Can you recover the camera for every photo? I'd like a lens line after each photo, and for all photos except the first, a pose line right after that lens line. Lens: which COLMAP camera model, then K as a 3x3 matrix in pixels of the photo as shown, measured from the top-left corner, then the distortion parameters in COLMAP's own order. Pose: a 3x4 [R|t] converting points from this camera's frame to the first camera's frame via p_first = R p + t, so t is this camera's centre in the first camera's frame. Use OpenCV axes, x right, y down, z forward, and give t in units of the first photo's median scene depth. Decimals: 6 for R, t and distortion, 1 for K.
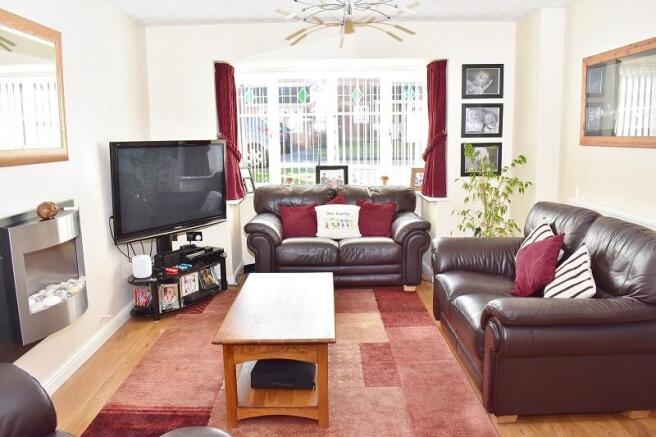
lens RADIAL K [[538.3, 0, 328.0], [0, 538.3, 218.5], [0, 0, 1]] dist [-0.006772, -0.003277]
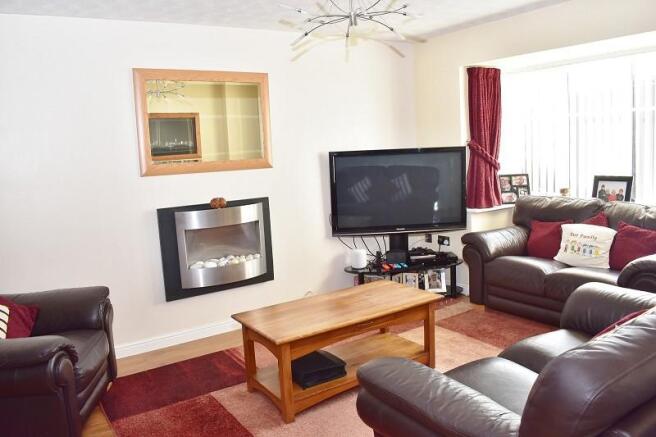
lens RADIAL K [[538.3, 0, 328.0], [0, 538.3, 218.5], [0, 0, 1]] dist [-0.006772, -0.003277]
pose [[0.570549, 0.096961, -0.815520, 0.459524], [-0.094535, 0.994159, 0.052062, -0.041311], [0.815805, 0.047391, 0.576383, 0.224984]]
